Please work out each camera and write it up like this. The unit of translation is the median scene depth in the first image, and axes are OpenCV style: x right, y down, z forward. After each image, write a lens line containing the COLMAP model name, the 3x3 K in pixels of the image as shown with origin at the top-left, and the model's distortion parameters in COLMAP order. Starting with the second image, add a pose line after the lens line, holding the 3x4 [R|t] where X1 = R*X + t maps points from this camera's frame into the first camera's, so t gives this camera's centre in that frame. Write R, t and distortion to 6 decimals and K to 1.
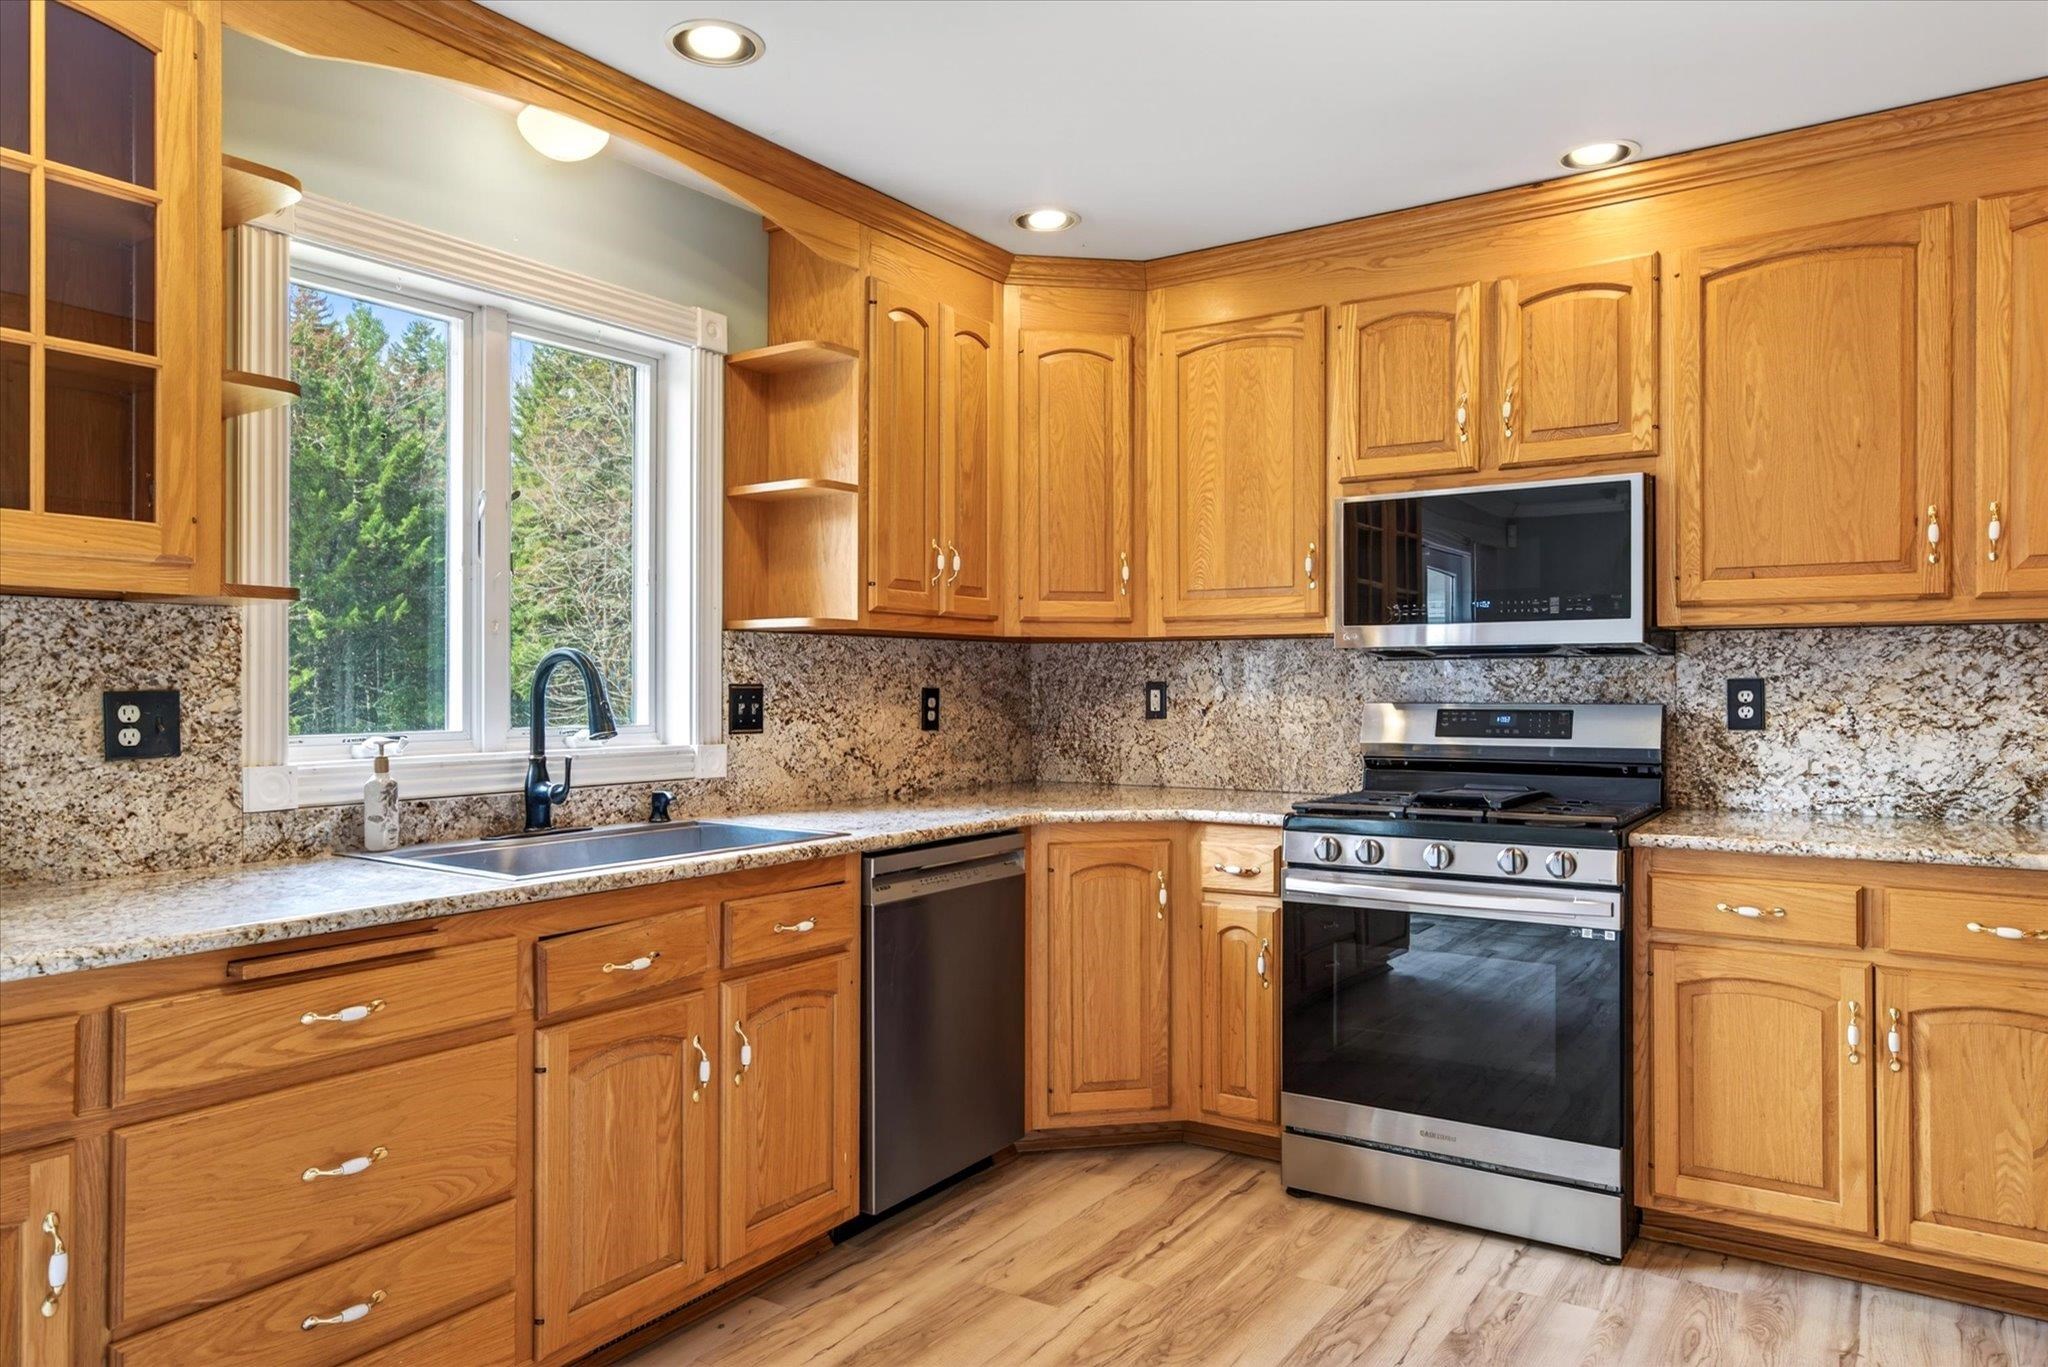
lens RADIAL K [[1340.1, 0, 994.9], [0, 1340.1, 686.9], [0, 0, 1]] dist [-0.036359, 0.033020]
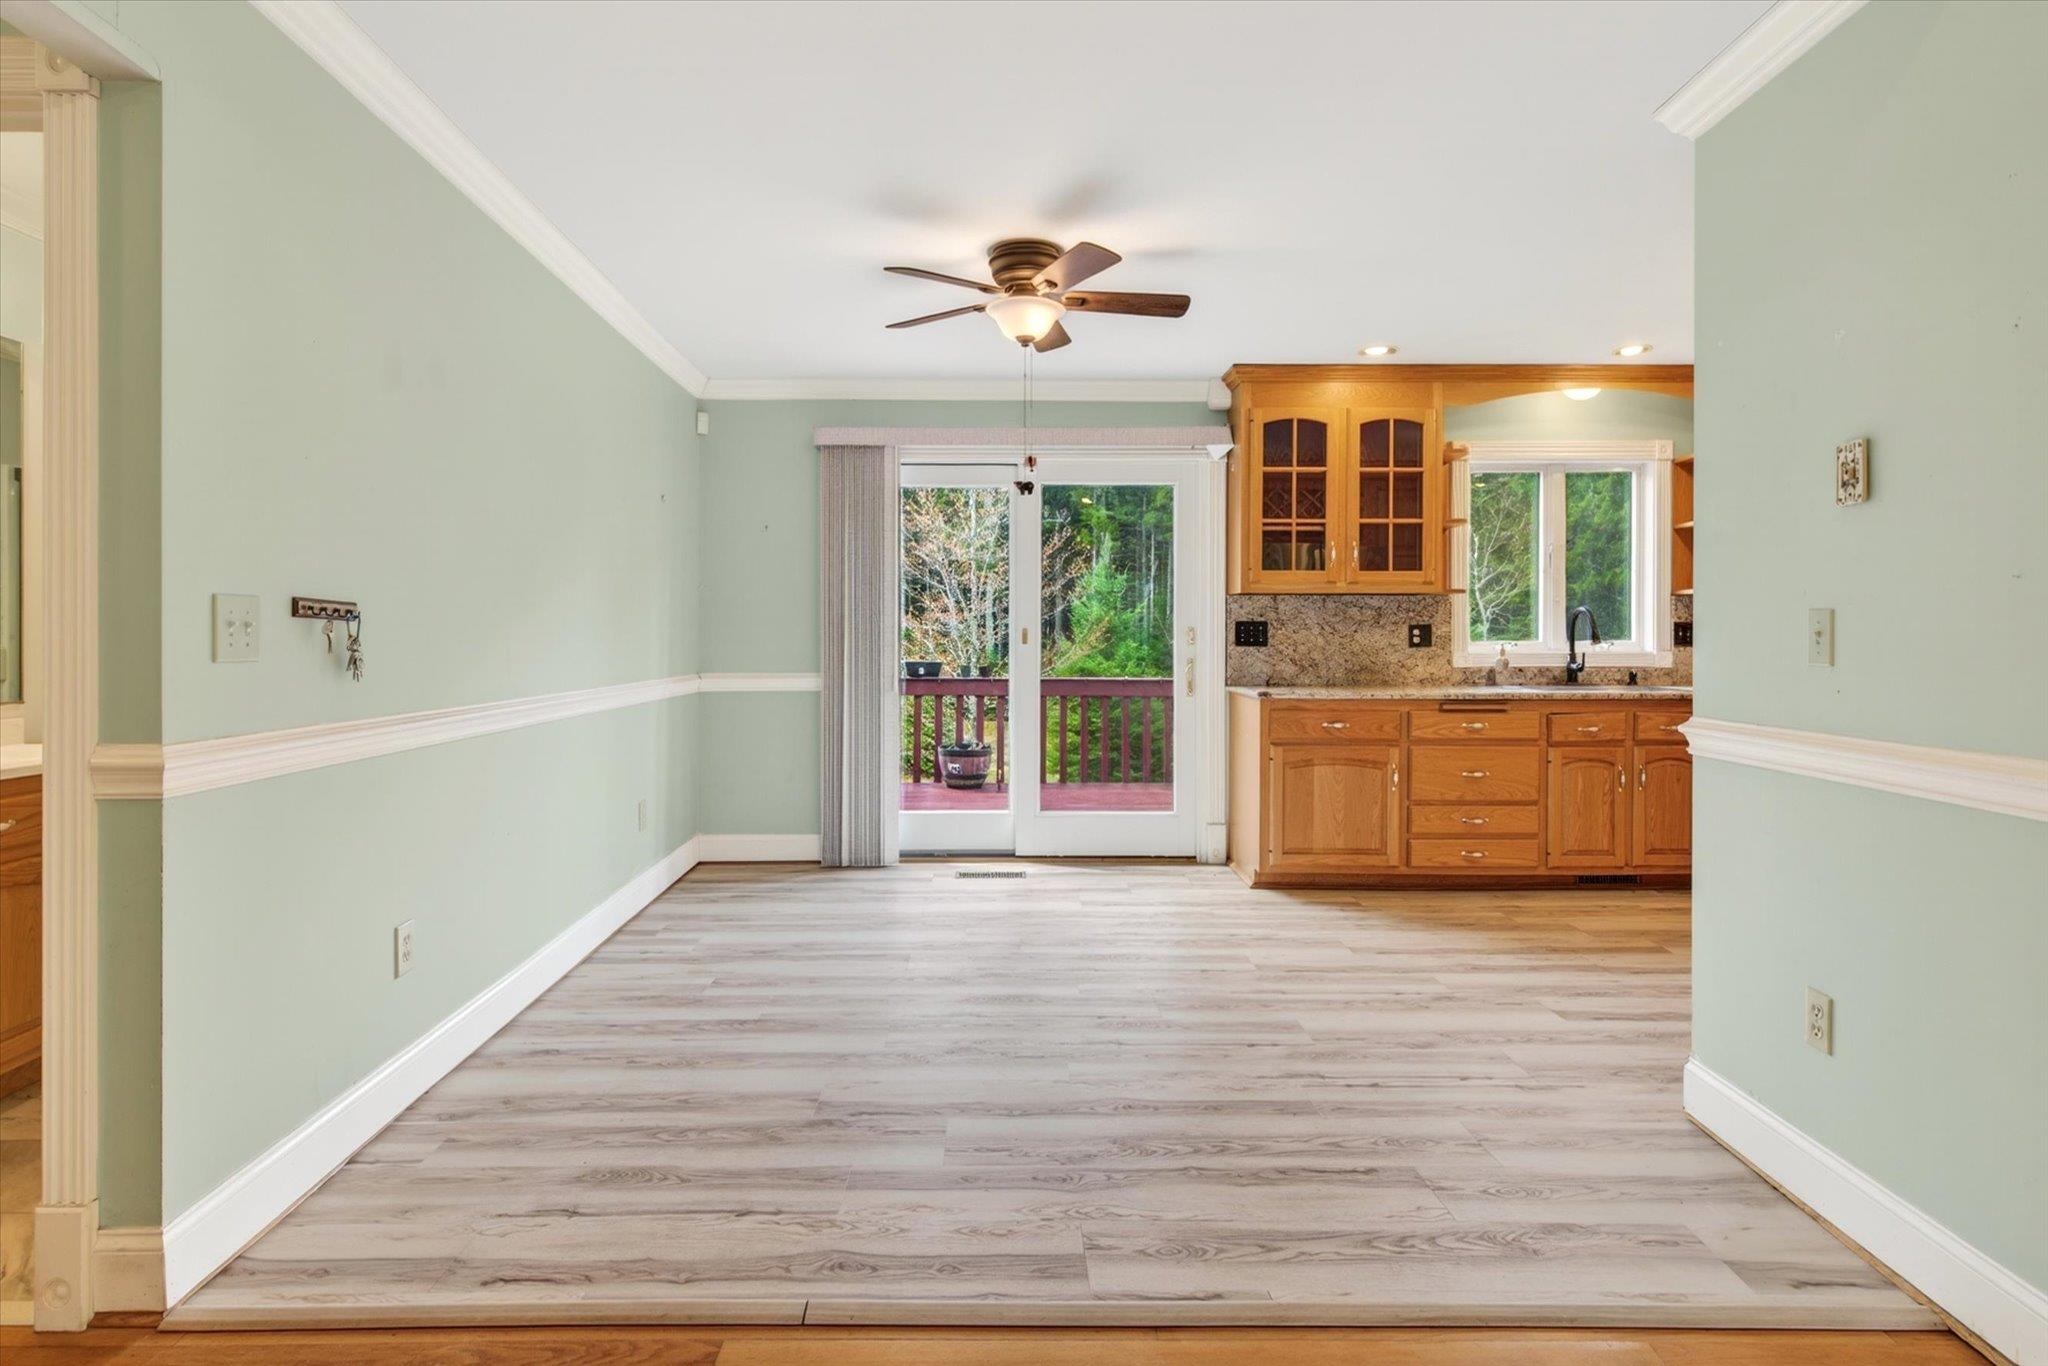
lens RADIAL K [[1013.8, 0, 1028.1], [0, 1013.8, 638.7], [0, 0, 1]] dist [0.000001, -0.000067]
pose [[0.573868, 0.003471, -0.818940, 0.533339], [-0.000607, 0.999993, 0.003813, 0.019088], [0.818948, -0.001691, 0.573866, -0.765474]]
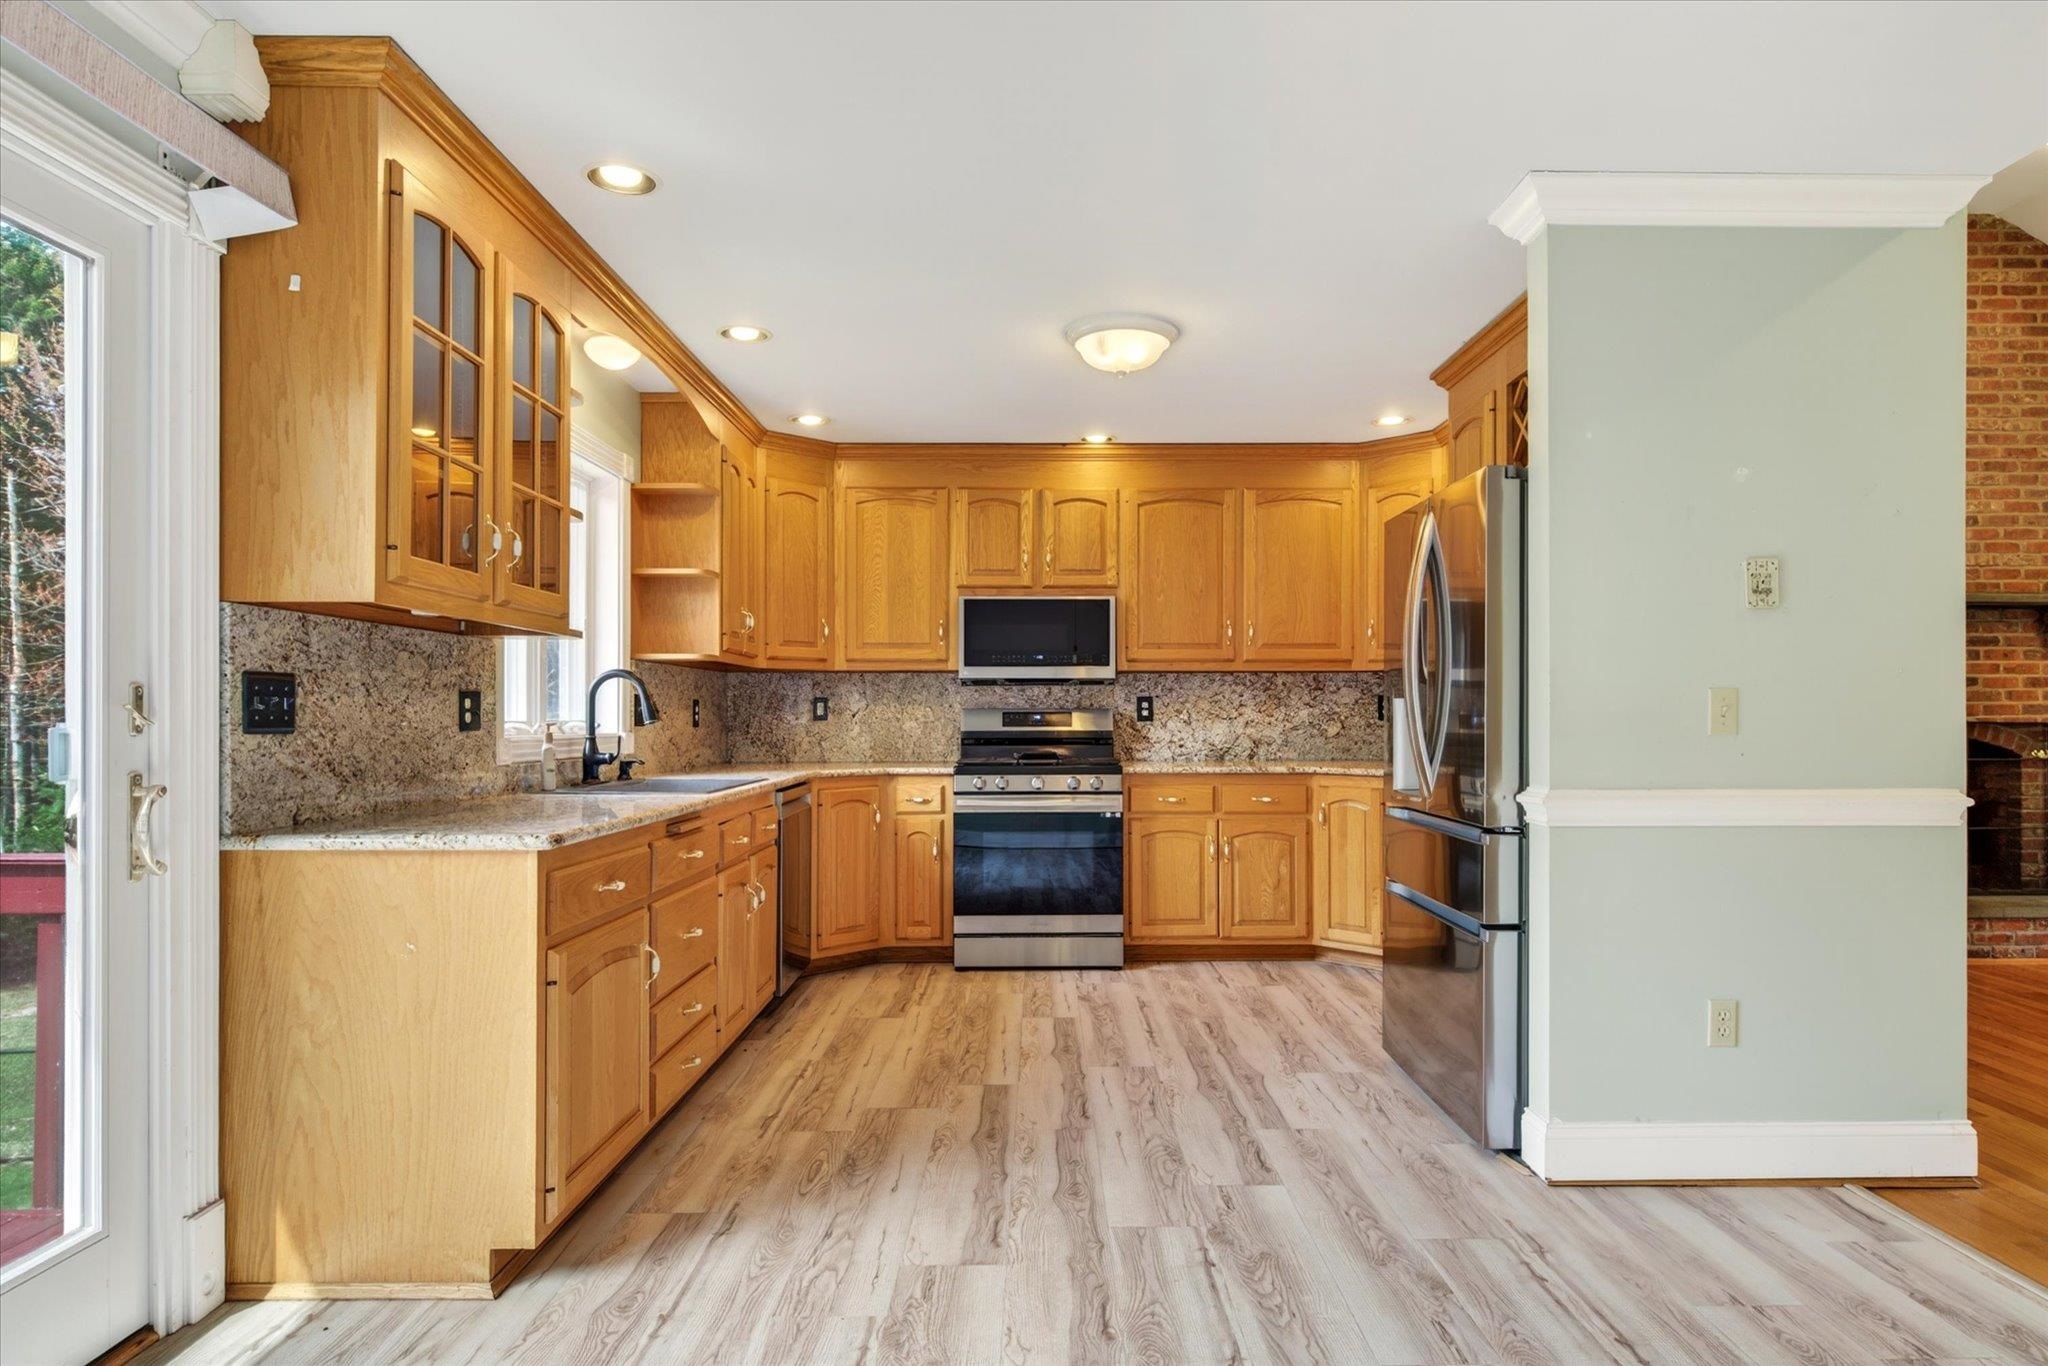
lens RADIAL K [[1169.4, 0, 1024.7], [0, 1169.4, 711.7], [0, 0, 1]] dist [0.000287, -0.000674]
pose [[0.829281, 0.002061, 0.558828, -0.640791], [0.000221, 0.999992, -0.004016, 0.026166], [-0.558832, 0.003454, 0.829274, -0.425701]]
